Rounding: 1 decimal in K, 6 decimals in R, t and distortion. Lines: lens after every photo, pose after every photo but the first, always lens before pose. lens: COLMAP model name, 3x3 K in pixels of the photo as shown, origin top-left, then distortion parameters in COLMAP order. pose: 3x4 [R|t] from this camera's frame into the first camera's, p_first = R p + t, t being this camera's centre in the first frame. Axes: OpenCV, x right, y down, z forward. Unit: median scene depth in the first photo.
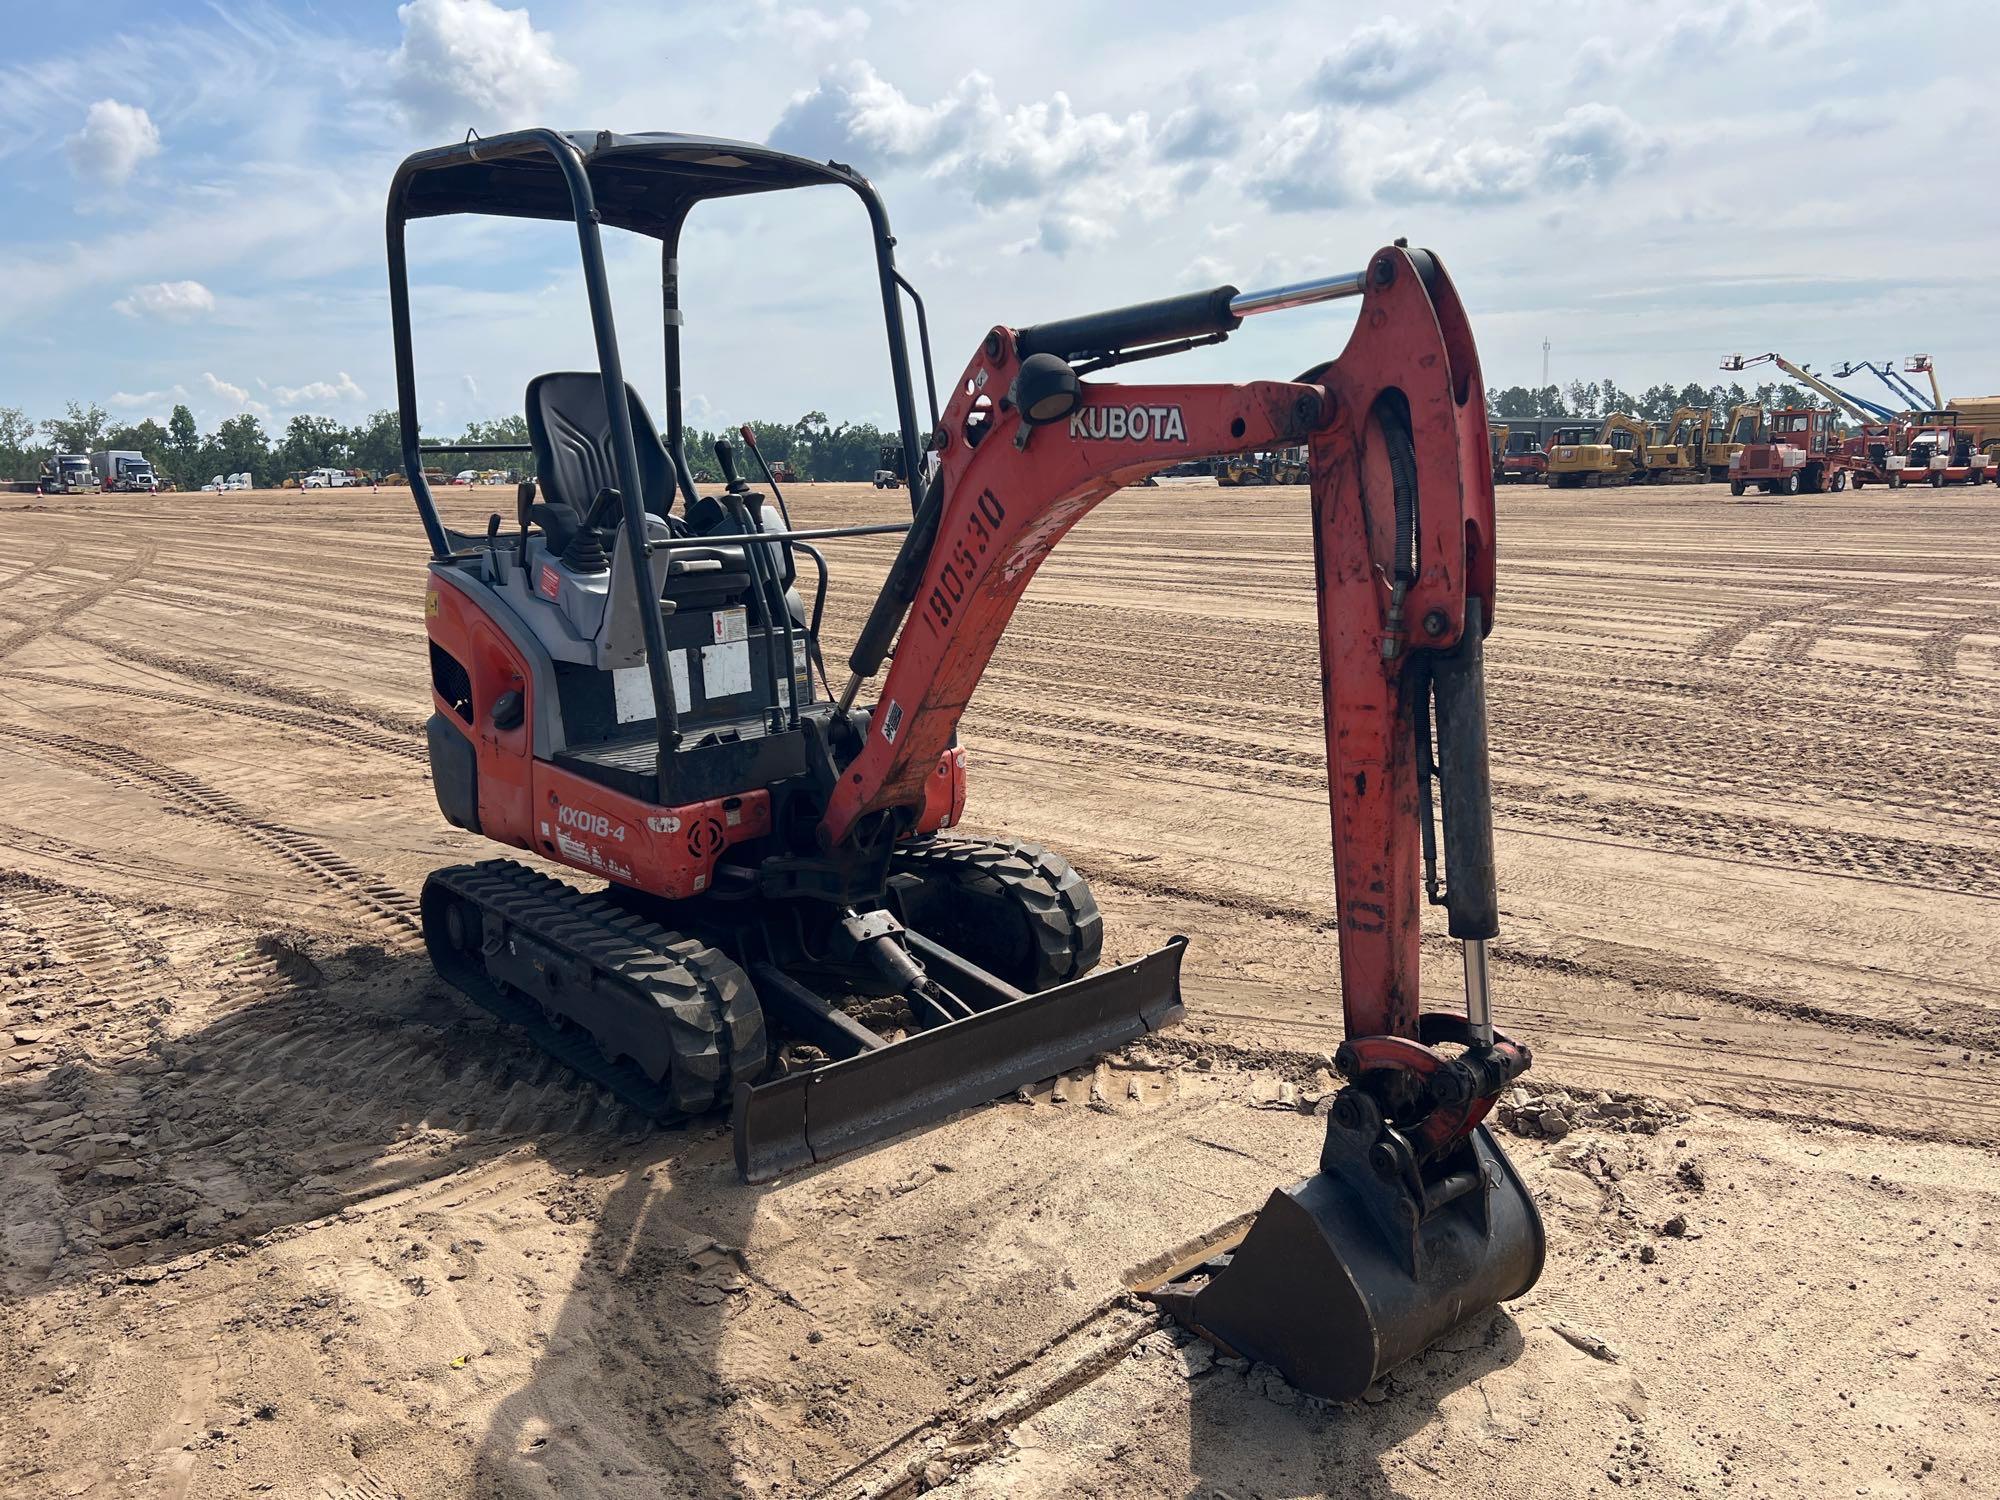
lens RADIAL K [[1507.8, 0, 1000.0], [0, 1507.8, 750.0], [0, 0, 1]] dist [0.054275, -0.071490]
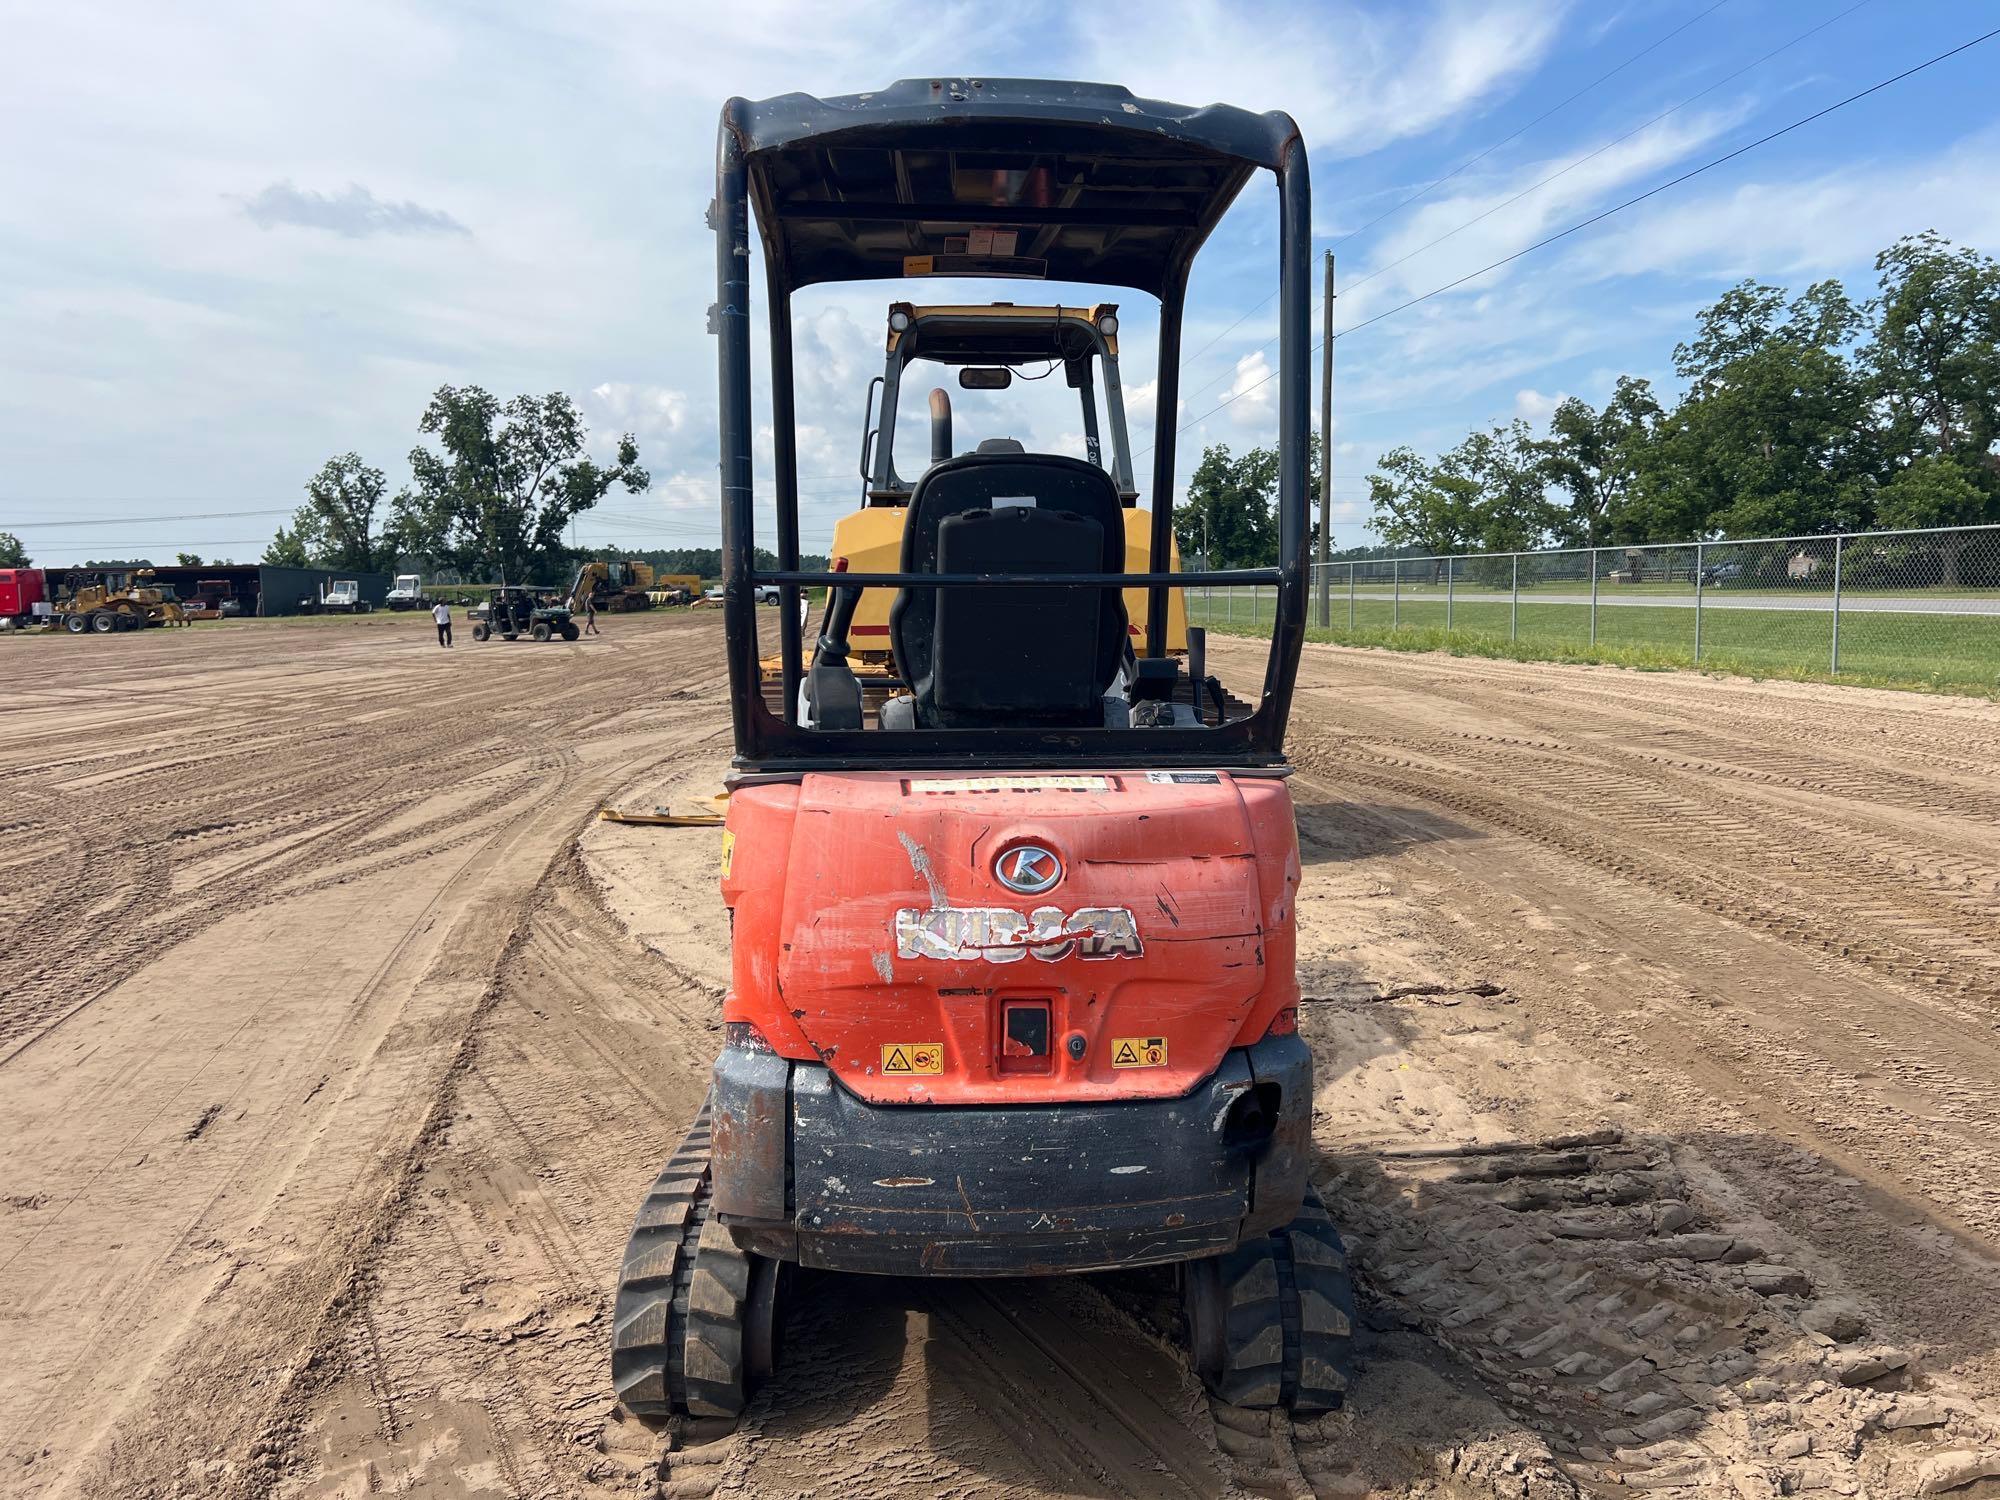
lens RADIAL K [[1515.3, 0, 1015.7], [0, 1515.3, 756.8], [0, 0, 1]] dist [0.045937, -0.059352]
pose [[-0.780864, -0.039213, 0.623470, -0.688795], [0.148114, 0.957949, 0.245755, -0.300143], [-0.606889, 0.284246, -0.742220, 1.565711]]
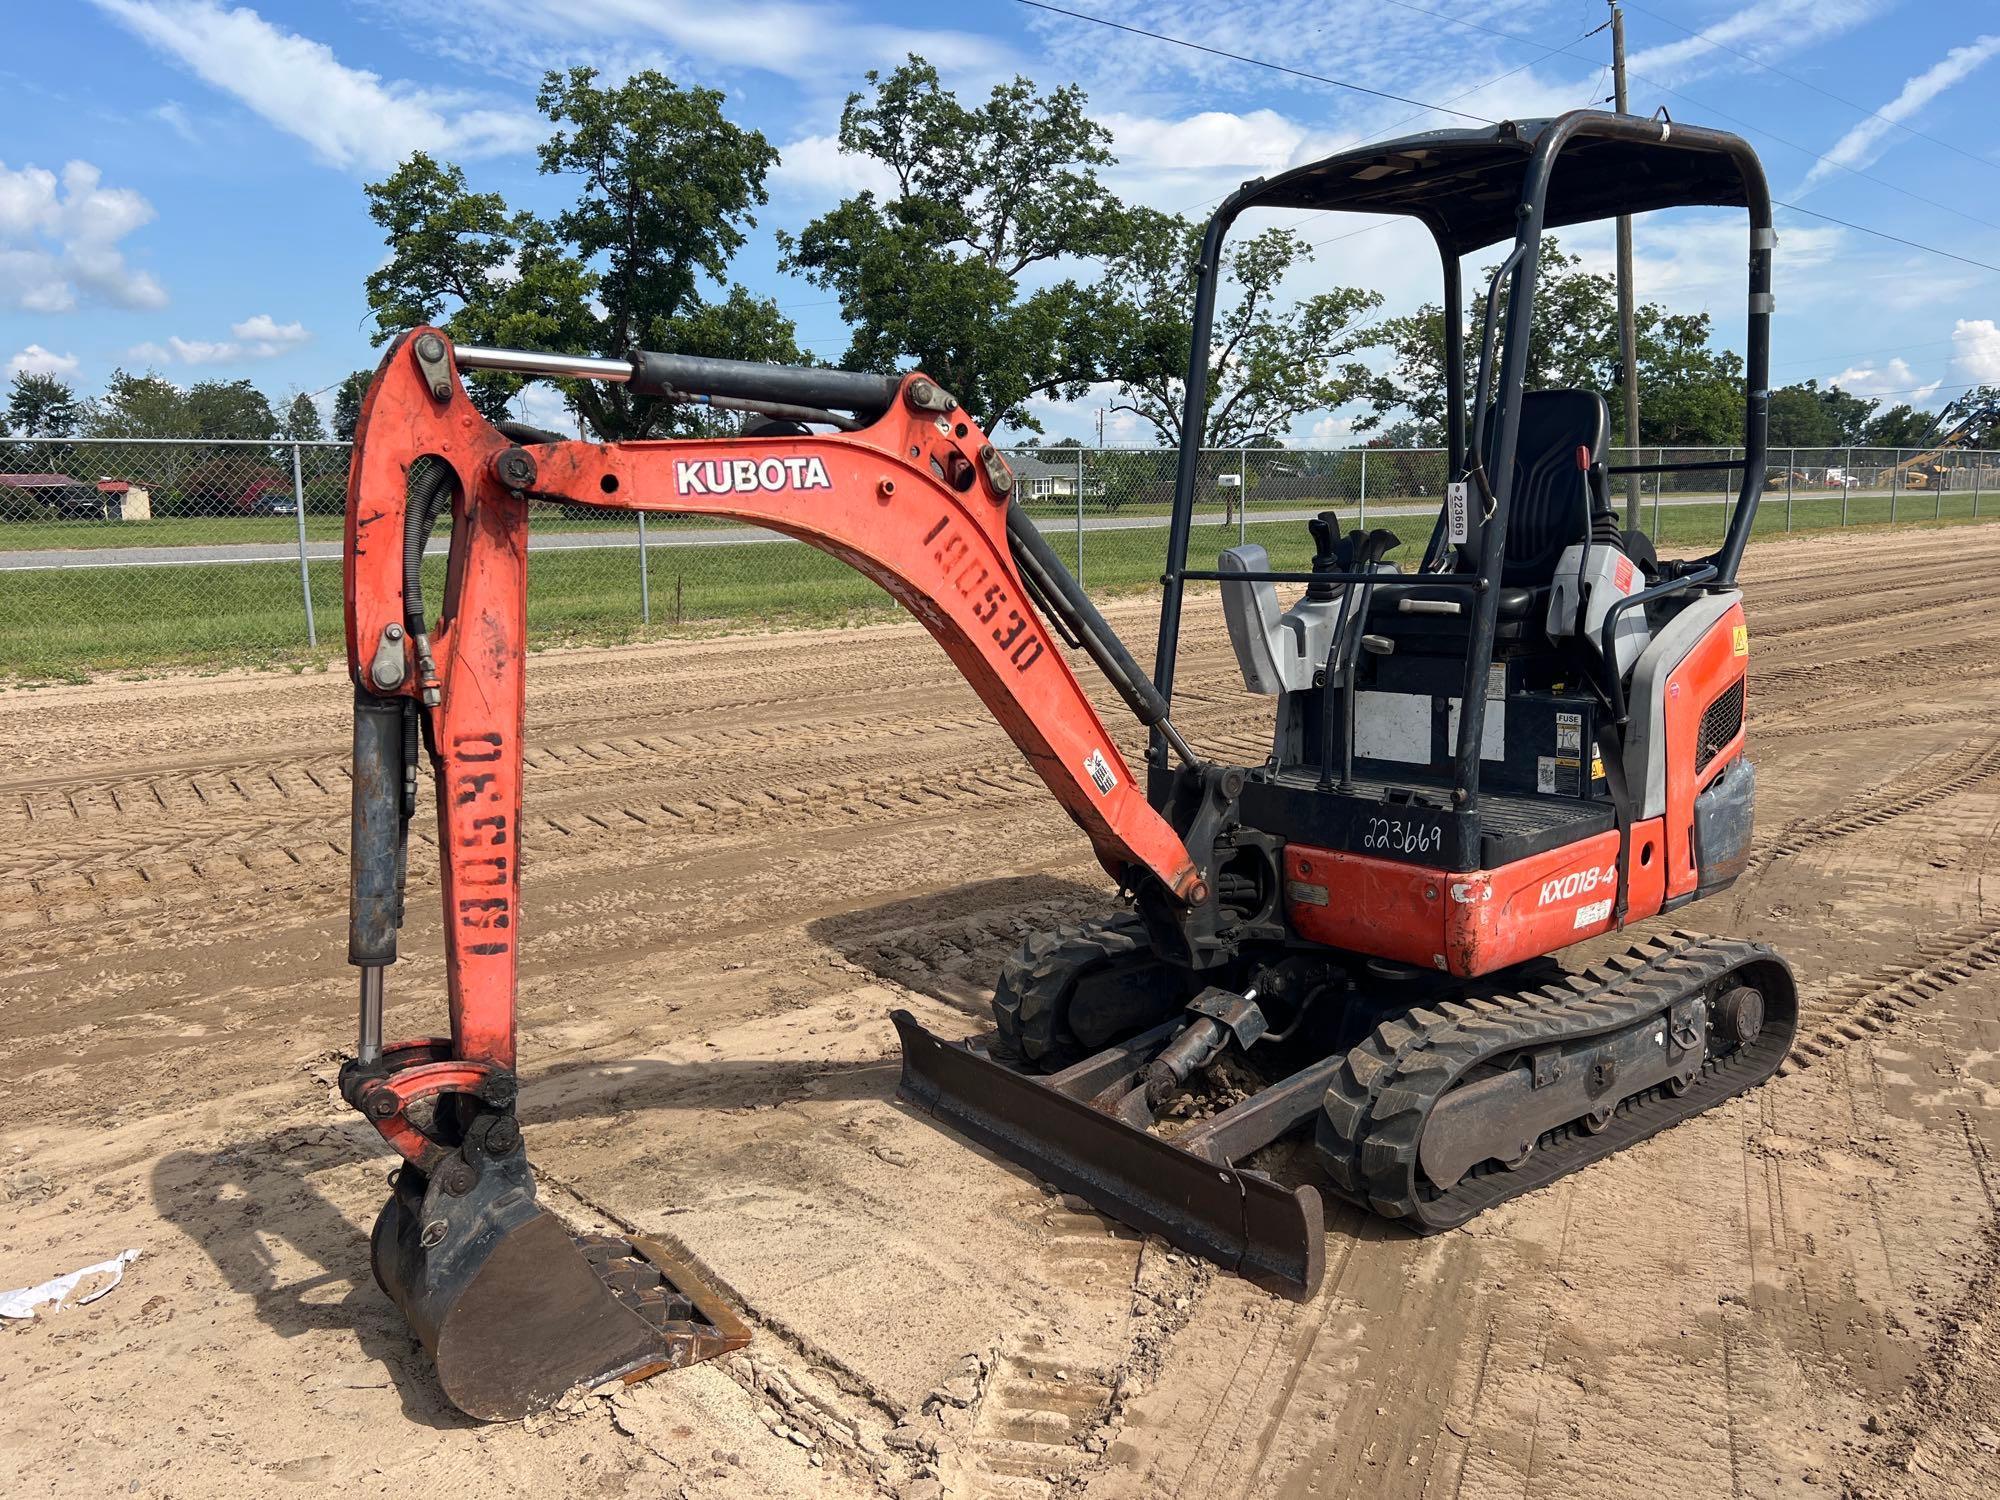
lens RADIAL K [[1507.8, 0, 1000.0], [0, 1507.8, 750.0], [0, 0, 1]] dist [0.054275, -0.071490]
pose [[-0.044621, 0.186193, -0.981499, 0.722284], [-0.174662, 0.965891, 0.191173, -0.168272], [0.983617, 0.179961, -0.010578, 0.774504]]
